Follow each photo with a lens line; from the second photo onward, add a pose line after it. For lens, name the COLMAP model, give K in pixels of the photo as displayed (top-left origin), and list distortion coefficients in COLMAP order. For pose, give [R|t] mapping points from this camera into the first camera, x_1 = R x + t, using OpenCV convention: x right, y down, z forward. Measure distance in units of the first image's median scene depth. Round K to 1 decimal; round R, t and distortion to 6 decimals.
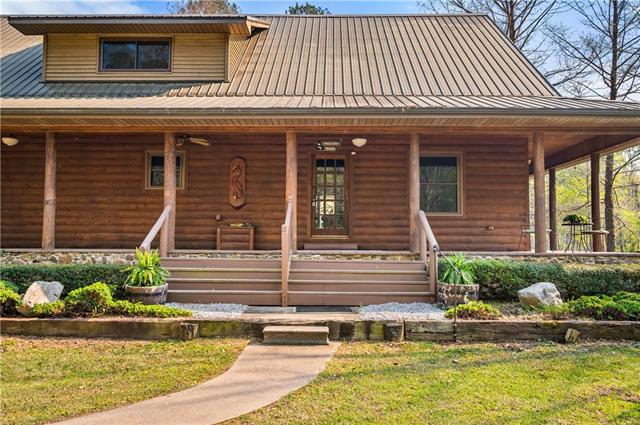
lens RADIAL K [[494.3, 0, 322.7], [0, 494.3, 210.4], [0, 0, 1]] dist [0.011088, 0.004235]
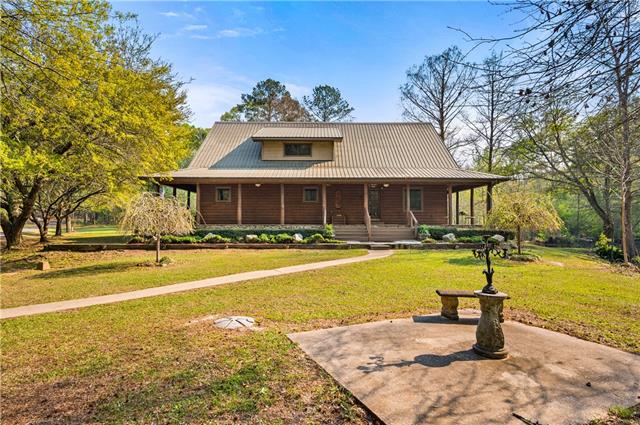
lens RADIAL K [[349.3, 0, 317.2], [0, 349.3, 216.7], [0, 0, 1]] dist [-0.001178, 0.000432]
pose [[0.999740, -0.004664, 0.022321, -0.445900], [0.003641, 0.998950, 0.045674, -0.066875], [-0.022511, -0.045581, 0.998707, -1.180945]]
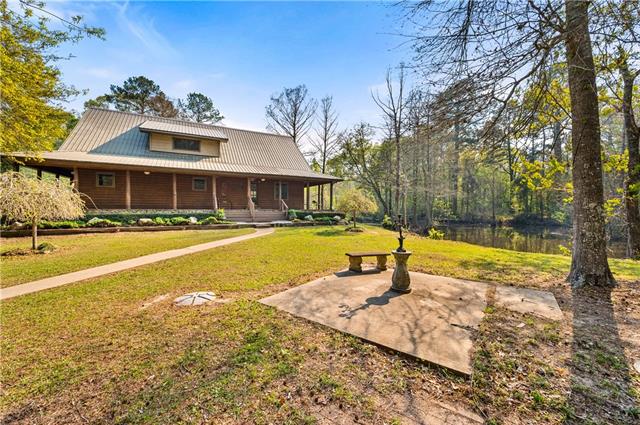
lens RADIAL K [[254.9, 0, 321.1], [0, 254.9, 215.9], [0, 0, 1]] dist [-0.001485, -0.000181]
pose [[0.869410, -0.017221, 0.493791, -0.614810], [-0.028627, 0.995958, 0.085138, -0.055571], [-0.493261, -0.088156, 0.865403, -1.085935]]
